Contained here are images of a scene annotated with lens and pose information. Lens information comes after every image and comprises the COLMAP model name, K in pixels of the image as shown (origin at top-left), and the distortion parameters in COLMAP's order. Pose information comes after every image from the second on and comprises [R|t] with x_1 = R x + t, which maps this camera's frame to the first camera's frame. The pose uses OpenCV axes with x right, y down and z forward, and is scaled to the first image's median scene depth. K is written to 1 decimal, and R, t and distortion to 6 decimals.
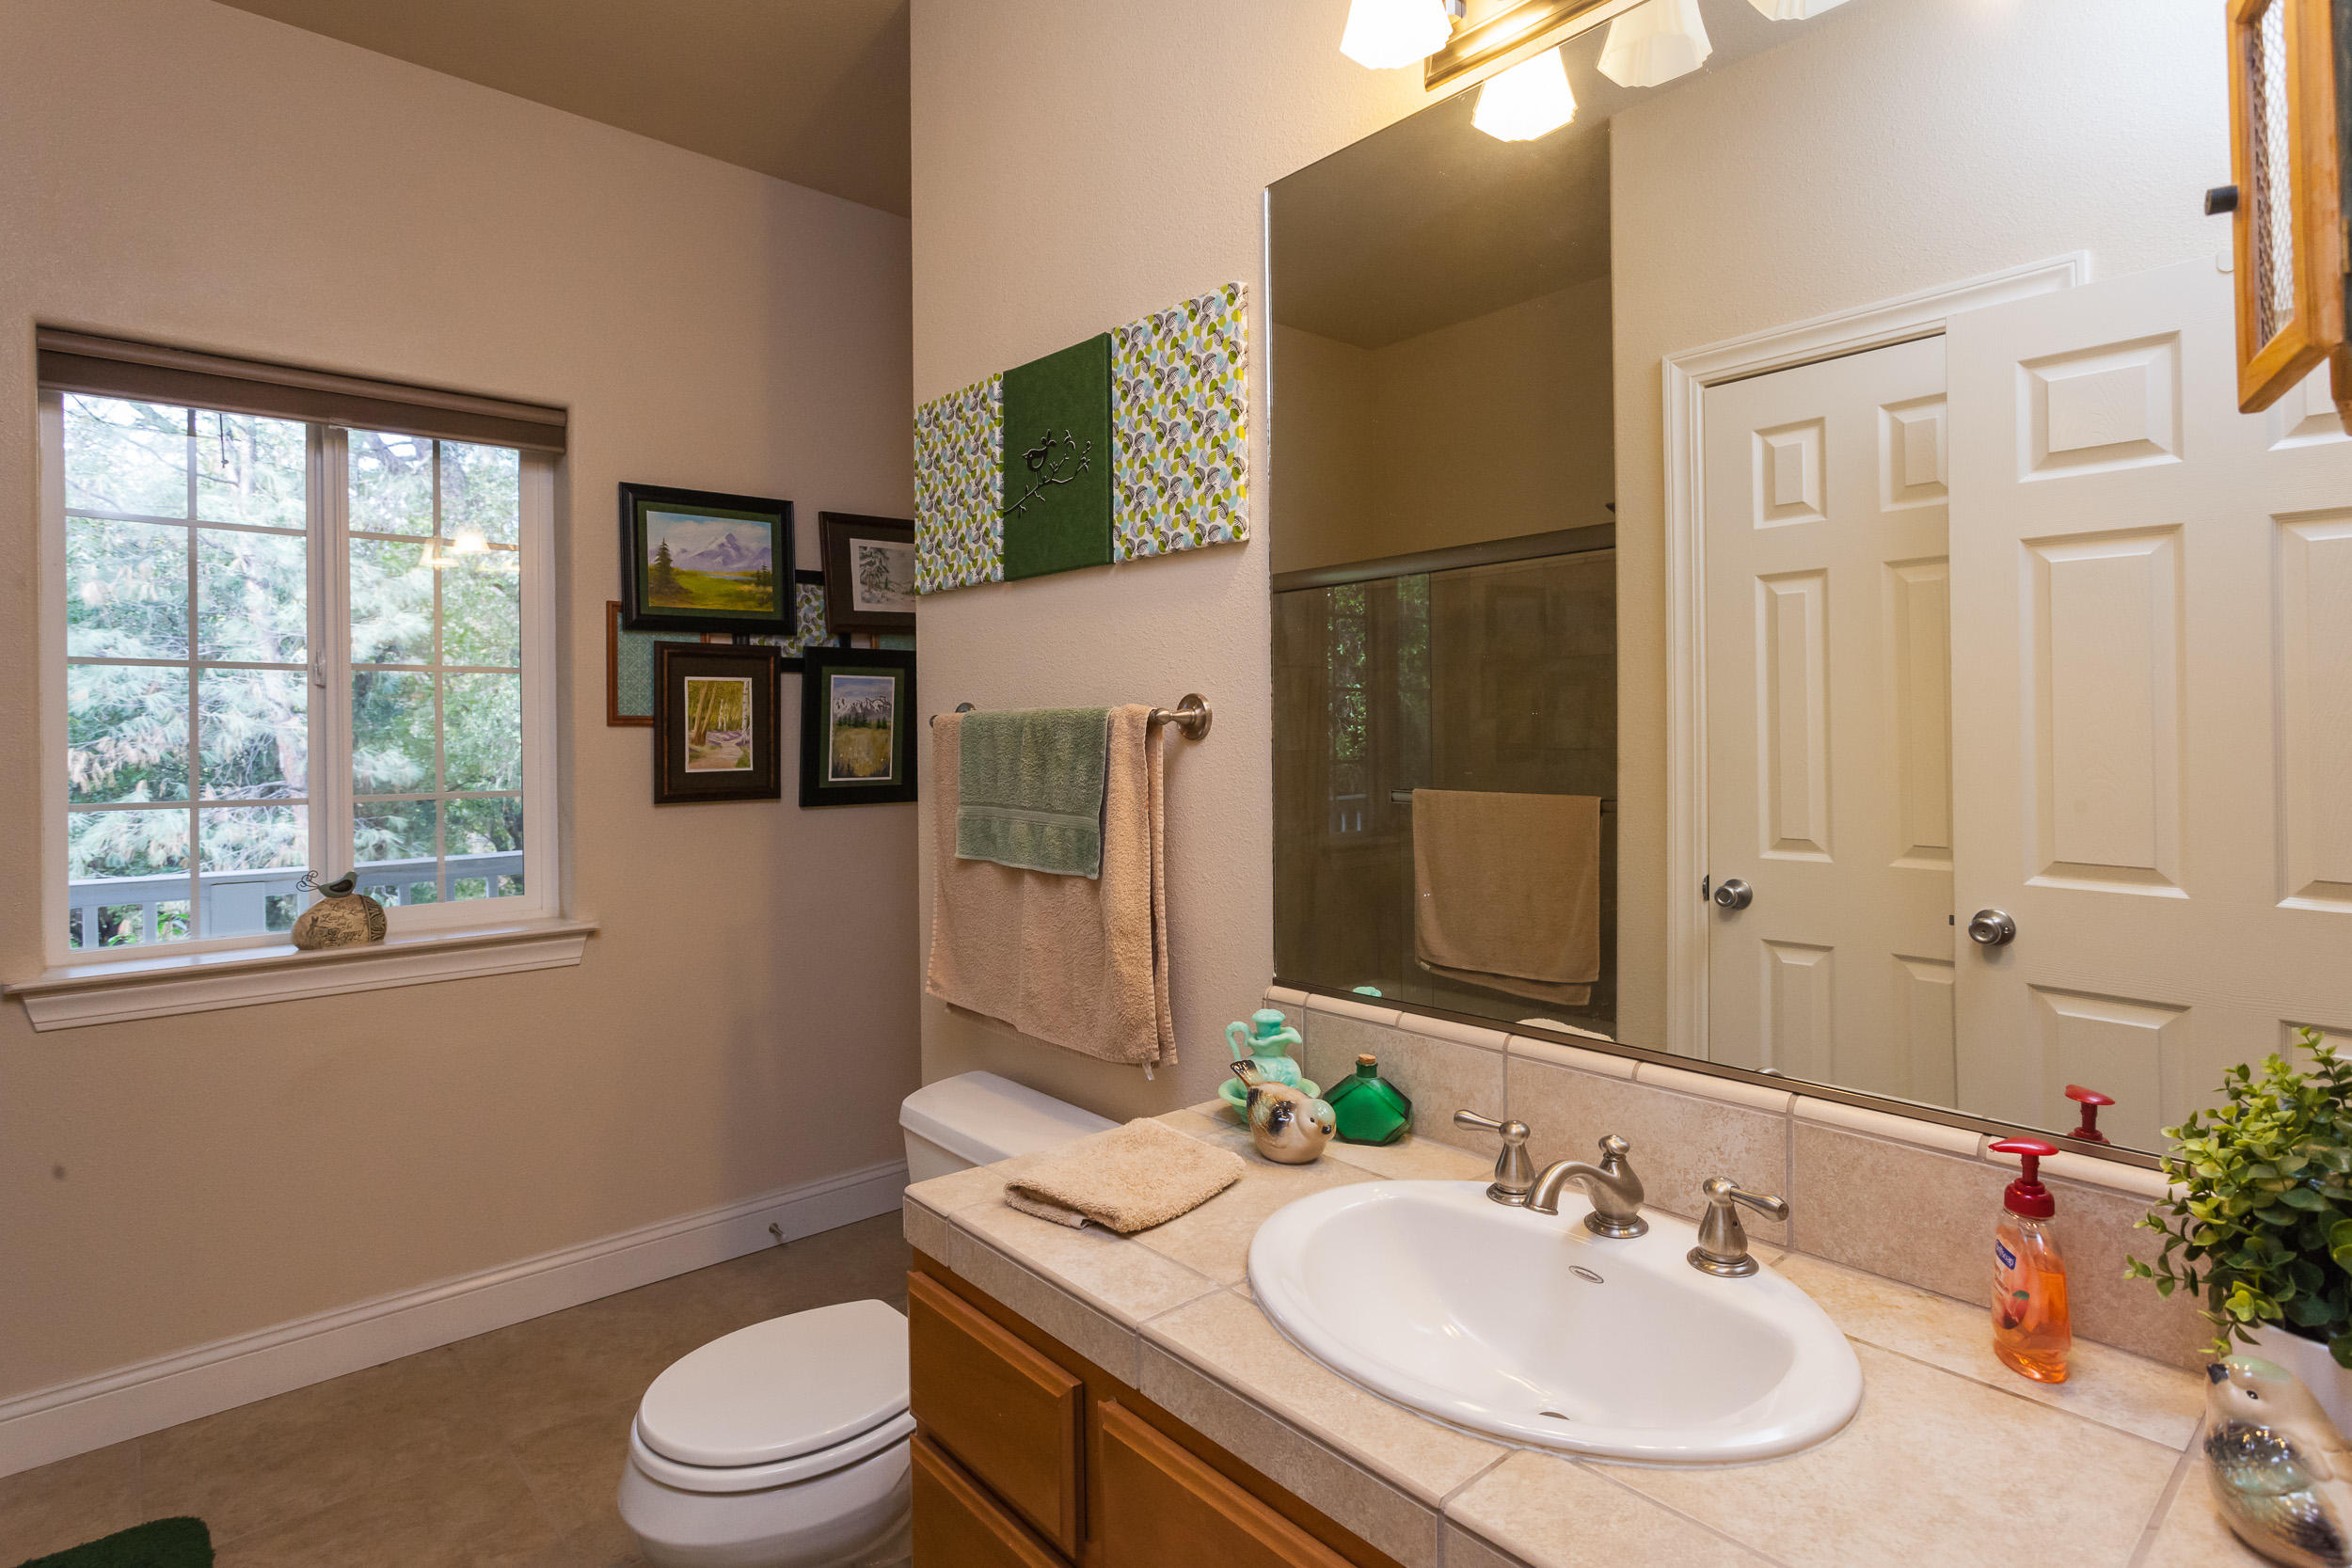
lens RADIAL K [[1178.0, 0, 1171.1], [0, 1178.0, 760.5], [0, 0, 1]] dist [-0.013082, 0.006834]
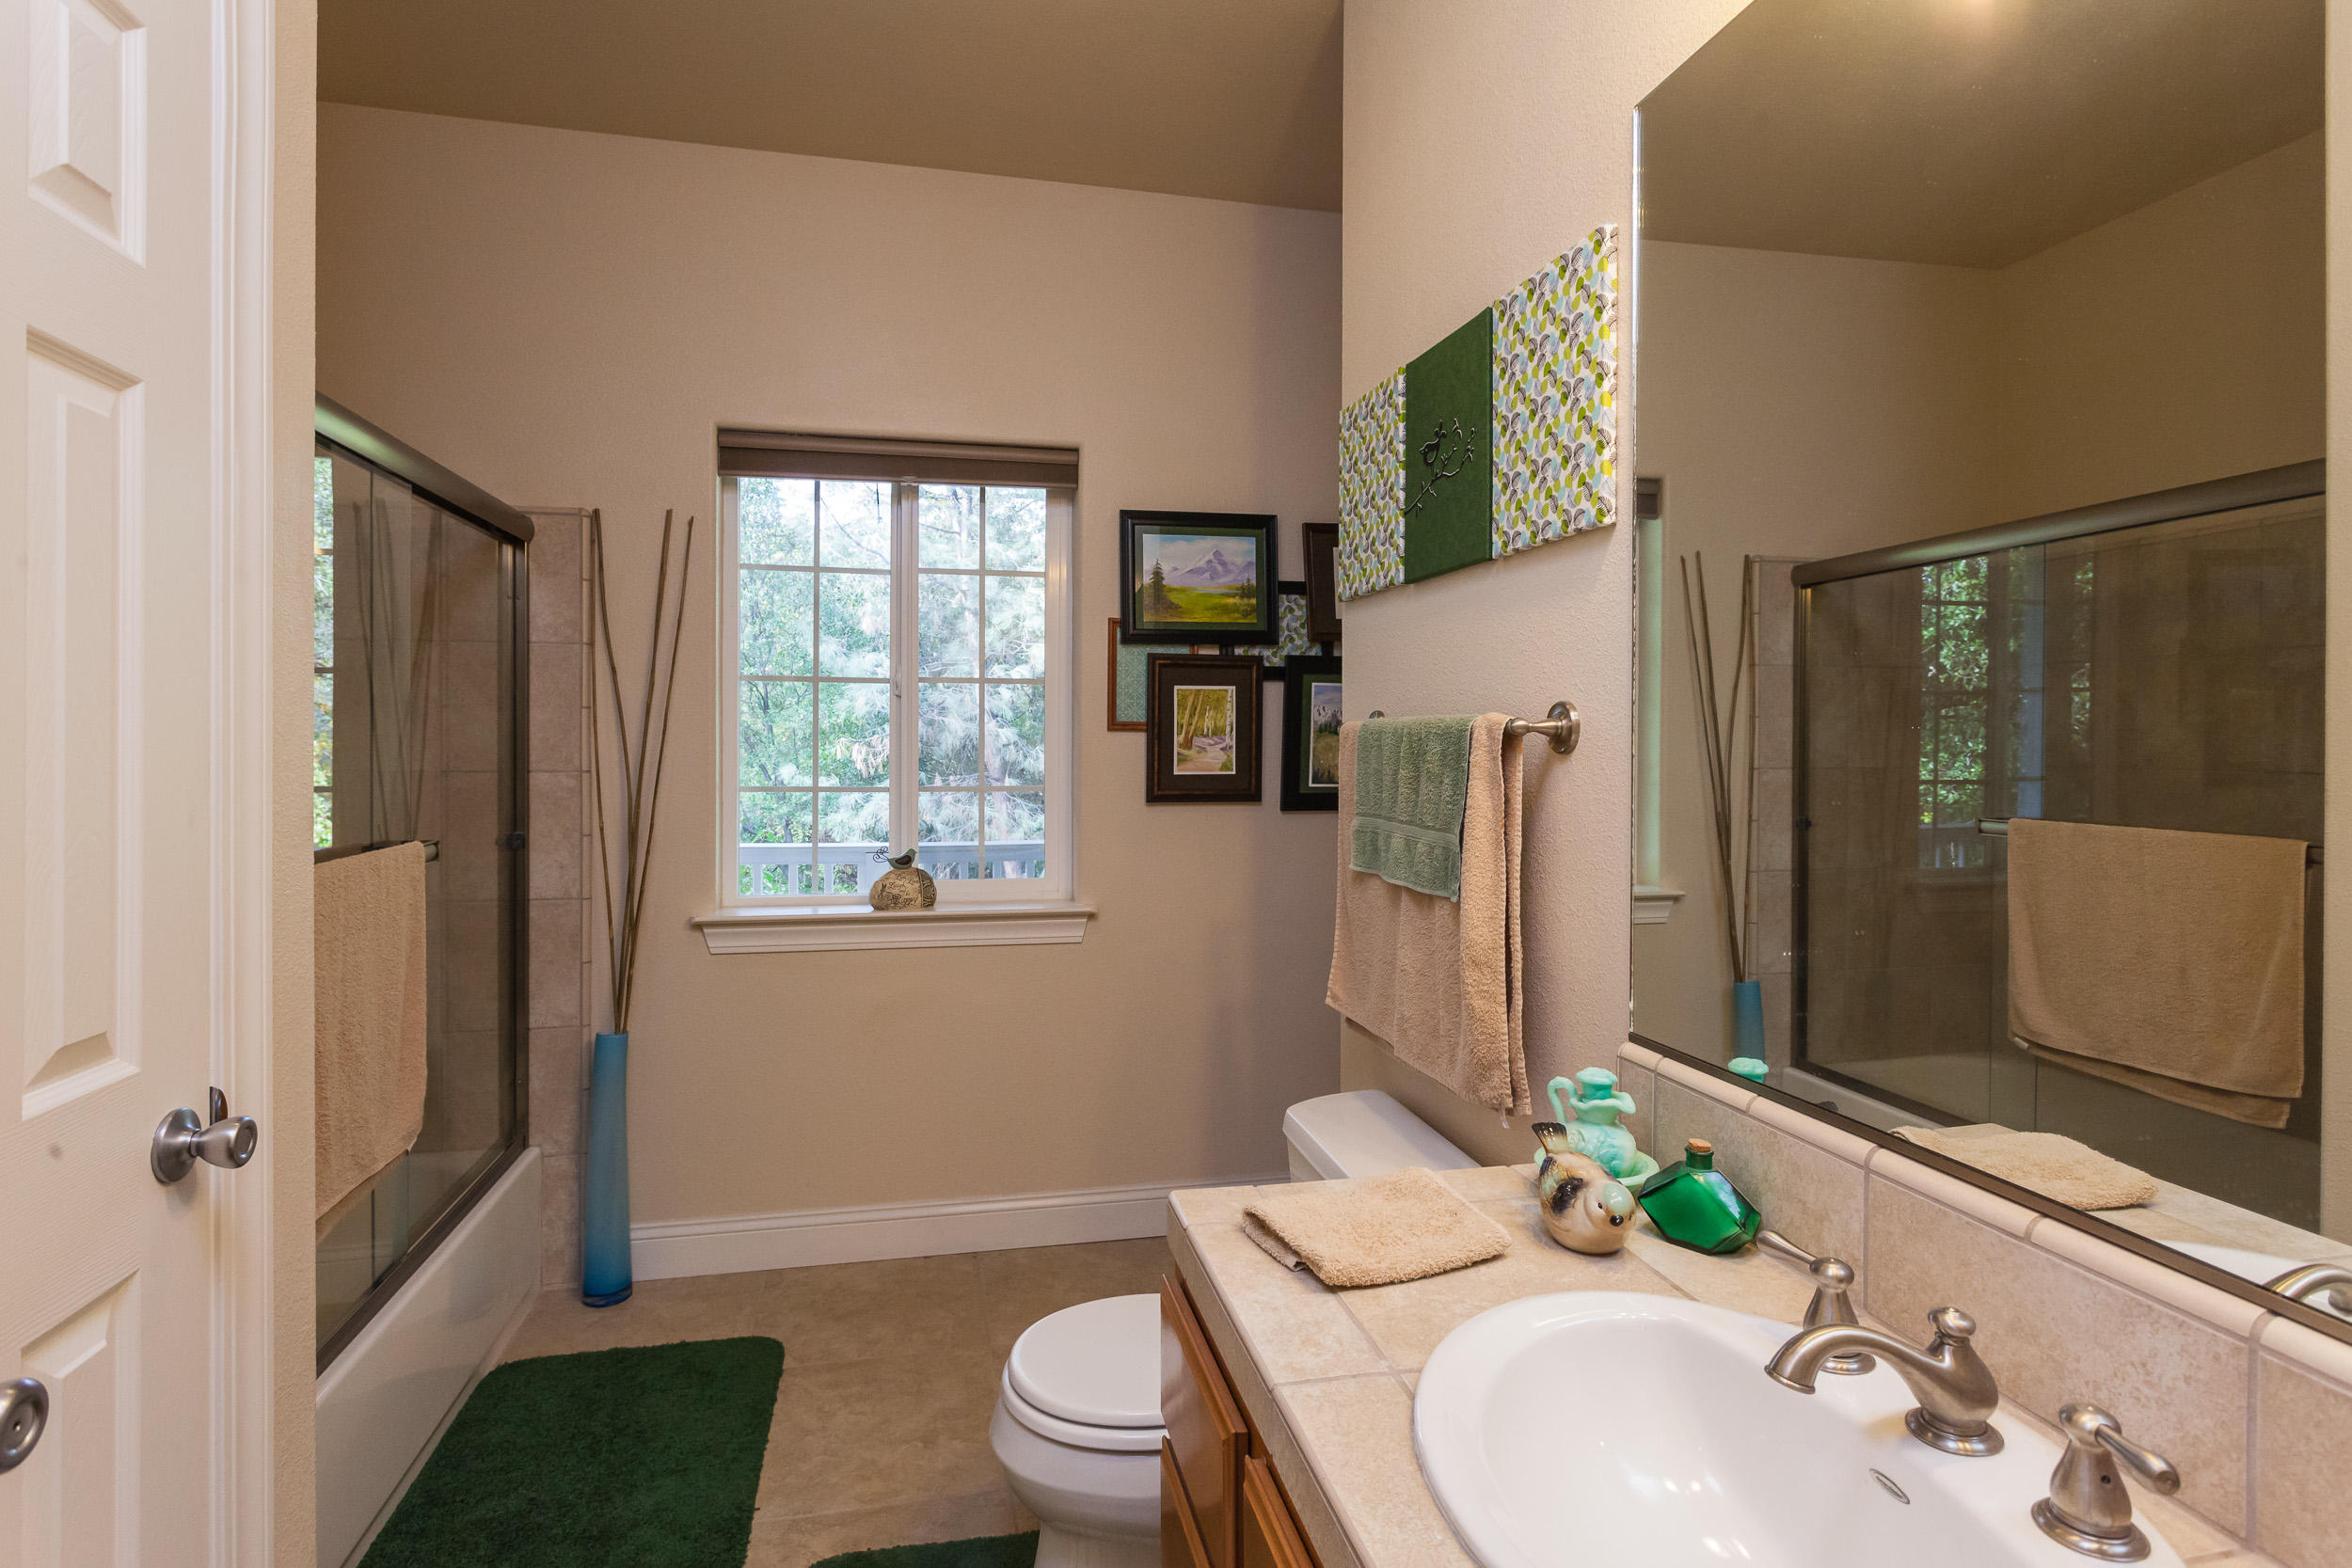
lens RADIAL K [[1179.8, 0, 1169.8], [0, 1179.8, 774.4], [0, 0, 1]] dist [-0.011258, 0.006447]
pose [[0.878743, 0.026350, -0.476567, 0.169934], [-0.023055, 0.999653, 0.012763, -0.006104], [0.476738, -0.000228, 0.879046, 0.075103]]
